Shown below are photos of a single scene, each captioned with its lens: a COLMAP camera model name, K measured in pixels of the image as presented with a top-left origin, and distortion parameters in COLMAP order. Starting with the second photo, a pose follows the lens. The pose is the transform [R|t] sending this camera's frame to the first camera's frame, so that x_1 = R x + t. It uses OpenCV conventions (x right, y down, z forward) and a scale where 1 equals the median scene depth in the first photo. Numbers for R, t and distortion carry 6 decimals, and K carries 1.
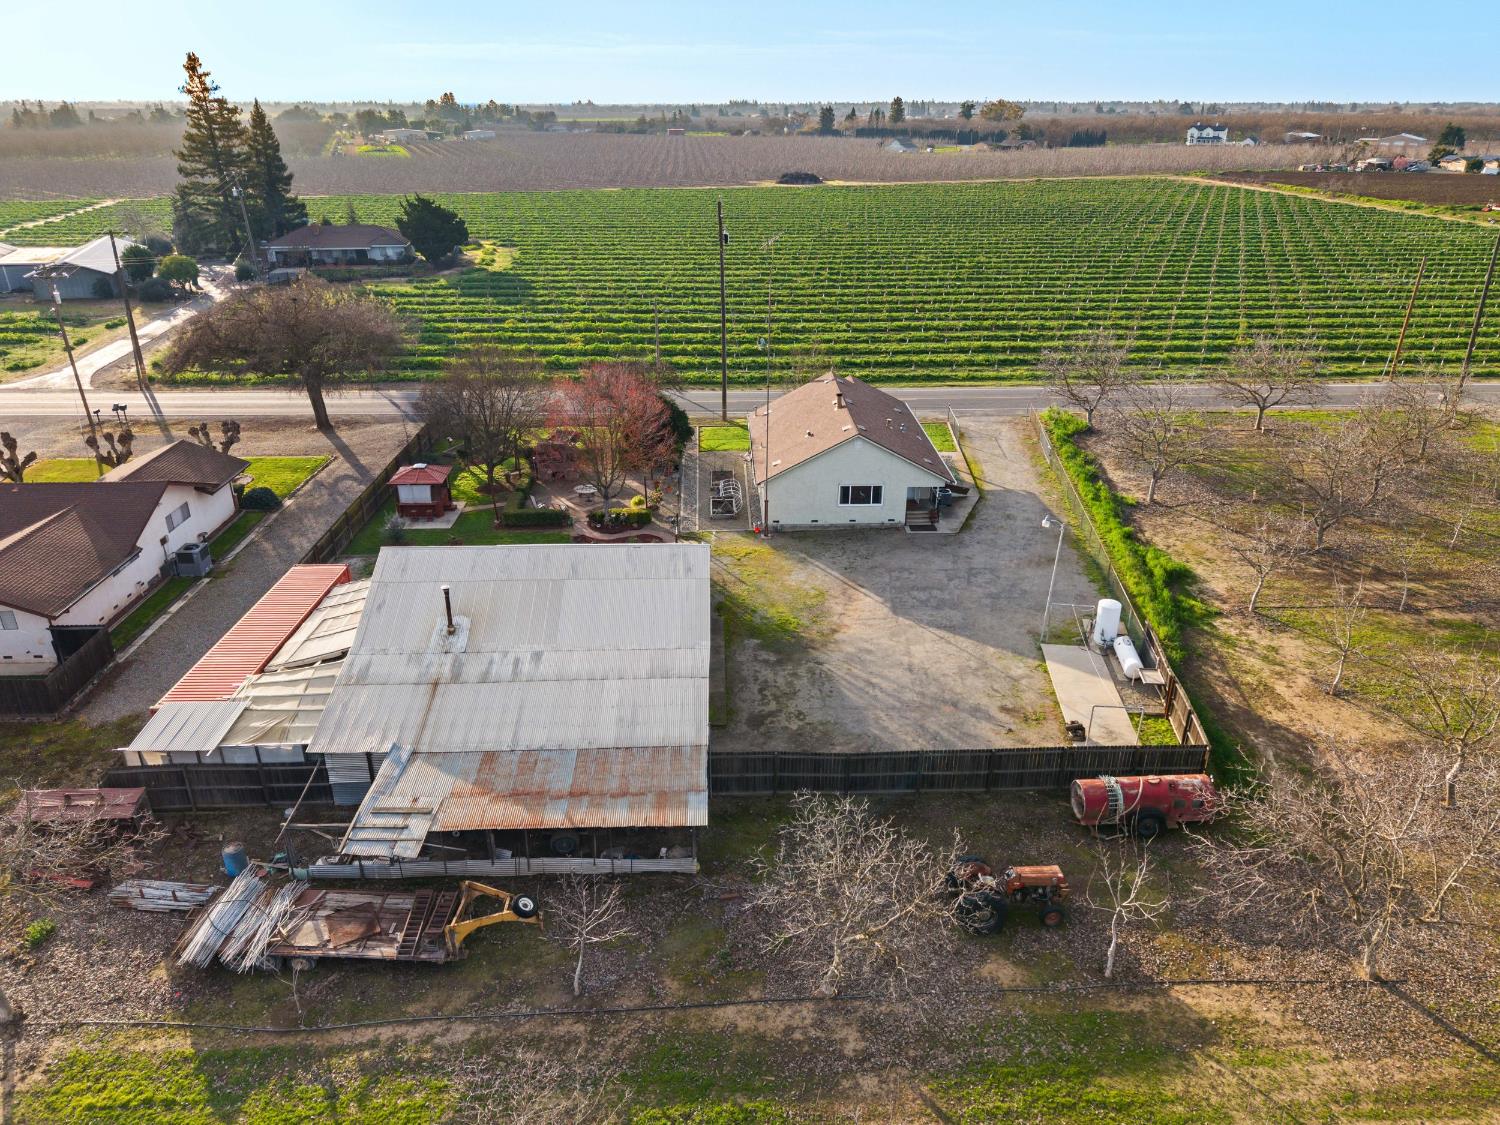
lens RADIAL K [[958.3, 0, 750.0], [0, 958.3, 562.5], [0, 0, 1]] dist [0.037297, -0.031184]
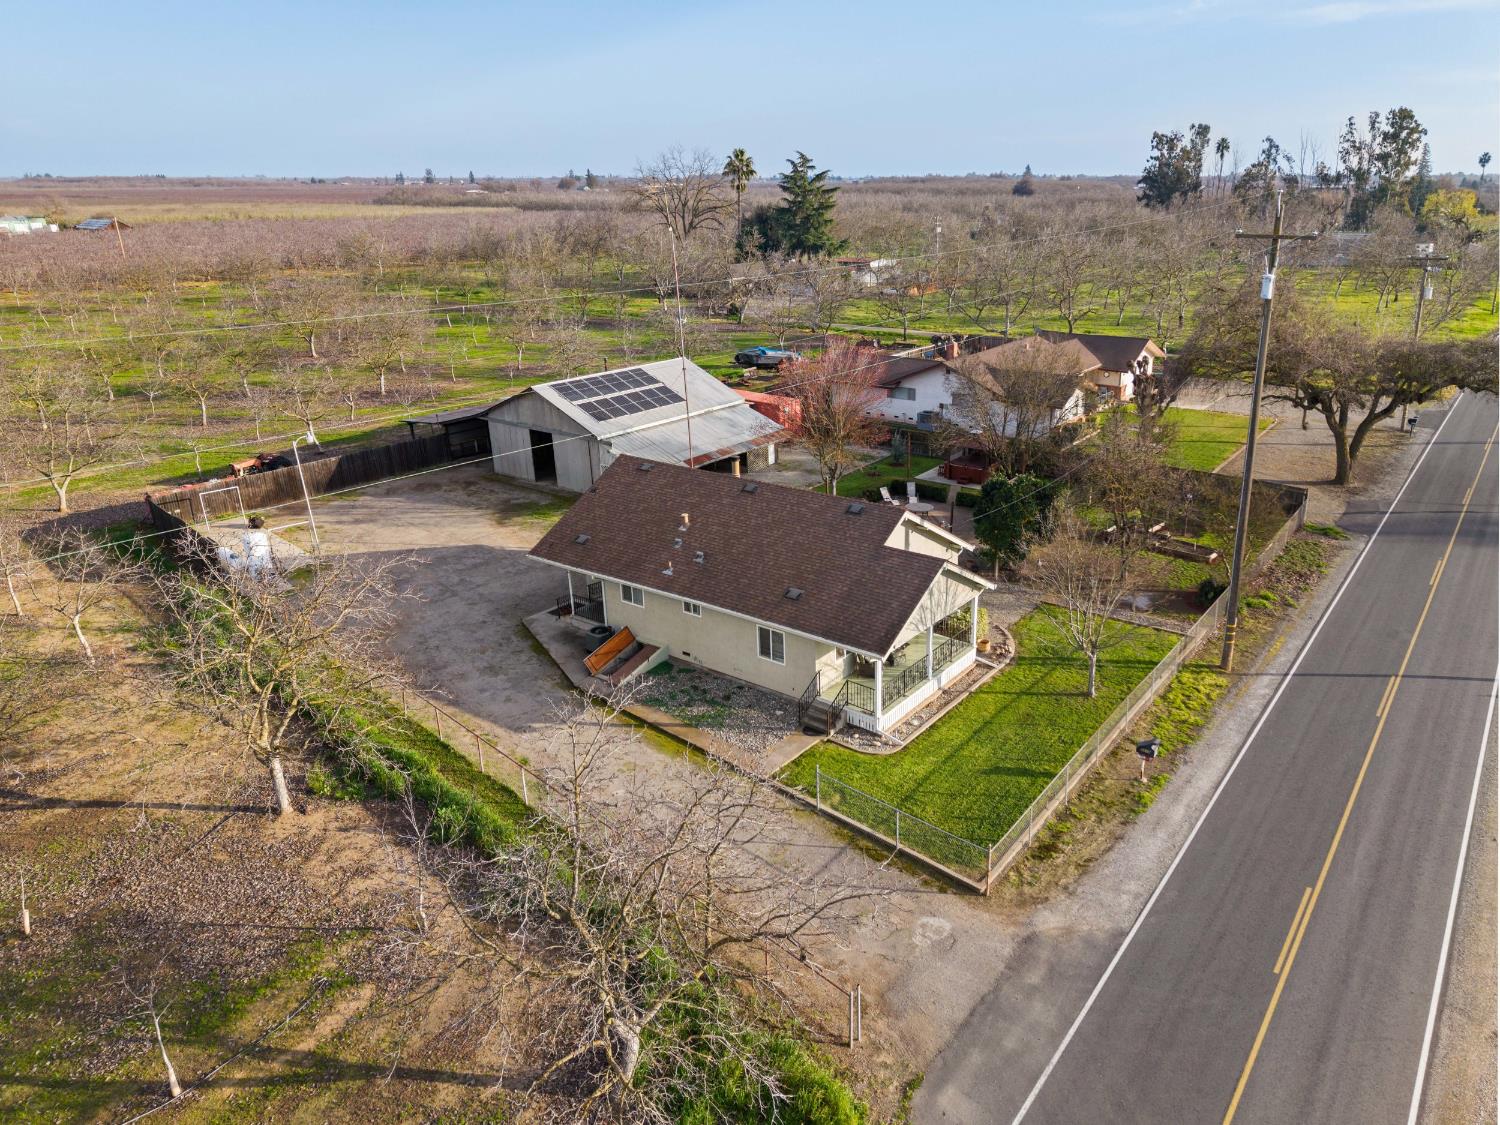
lens RADIAL K [[1059.7, 0, 750.0], [0, 1059.7, 562.5], [0, 0, 1]] dist [0.053544, -0.052009]
pose [[-0.627656, 0.263152, -0.732665, 0.644444], [-0.338607, 0.755167, 0.561310, -0.534660], [0.700994, 0.600395, -0.384880, 1.335604]]
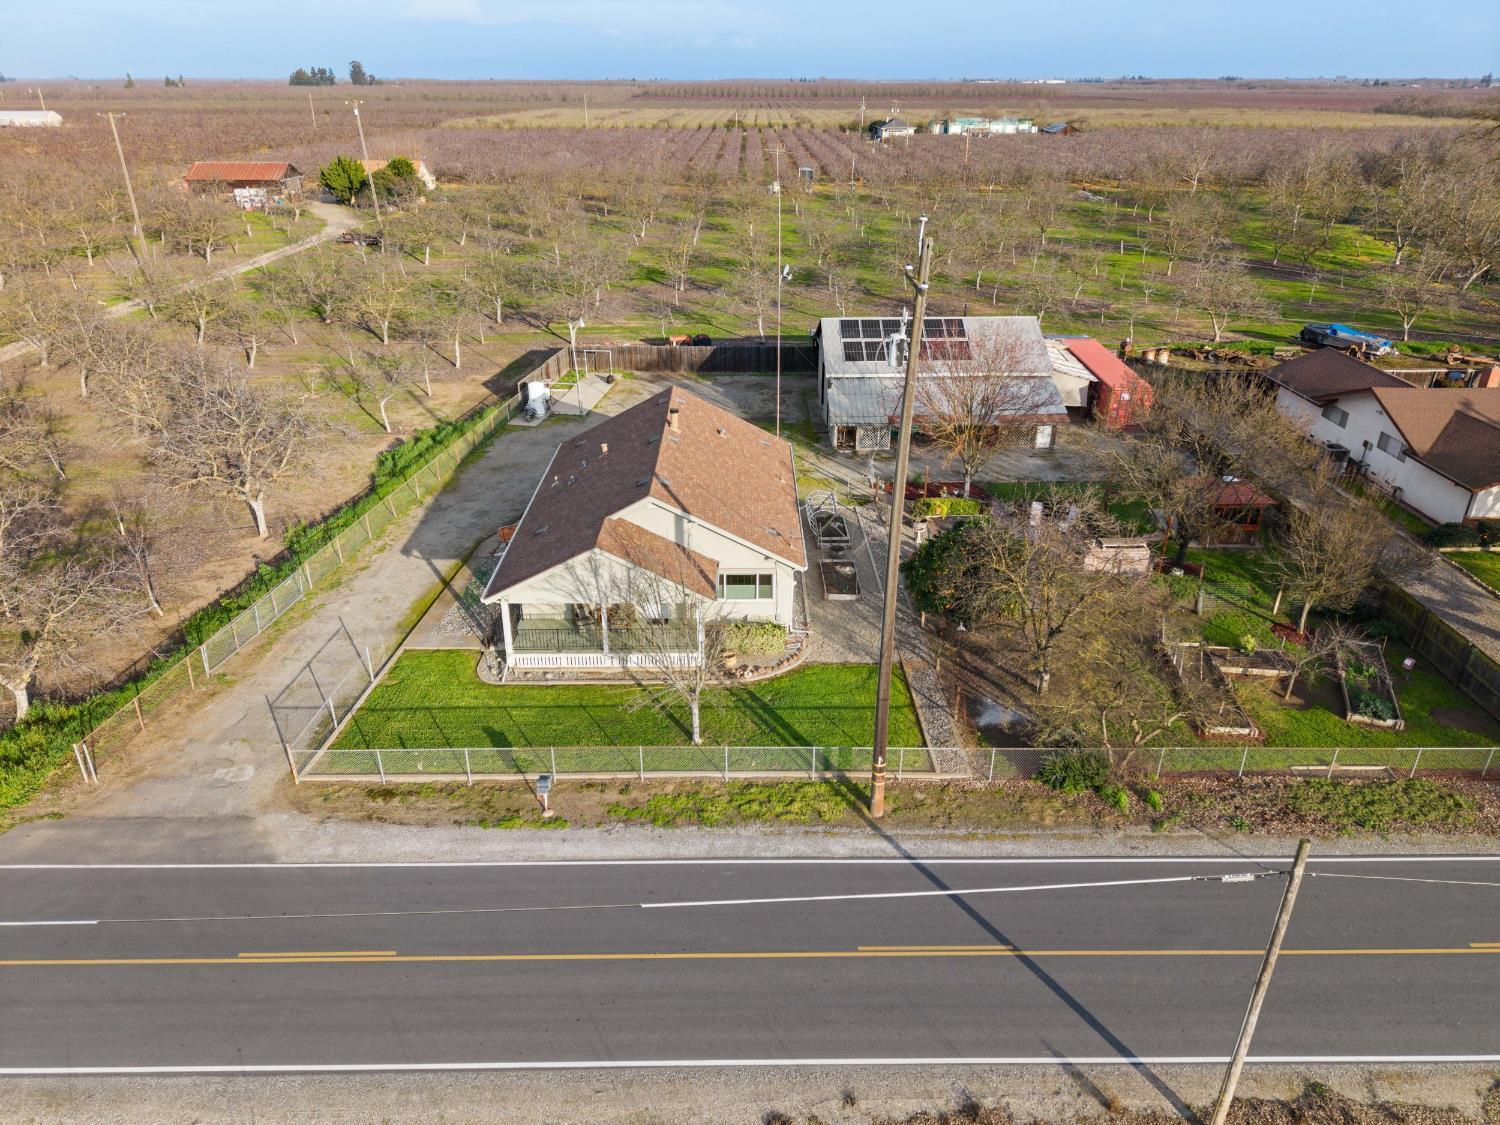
lens RADIAL K [[958.3, 0, 750.0], [0, 958.3, 562.5], [0, 0, 1]] dist [0.037297, -0.031184]
pose [[-0.999450, -0.016412, 0.028820, 0.012945], [0.012859, 0.609241, 0.792881, -0.673576], [-0.030571, 0.792815, -0.608695, 1.529822]]
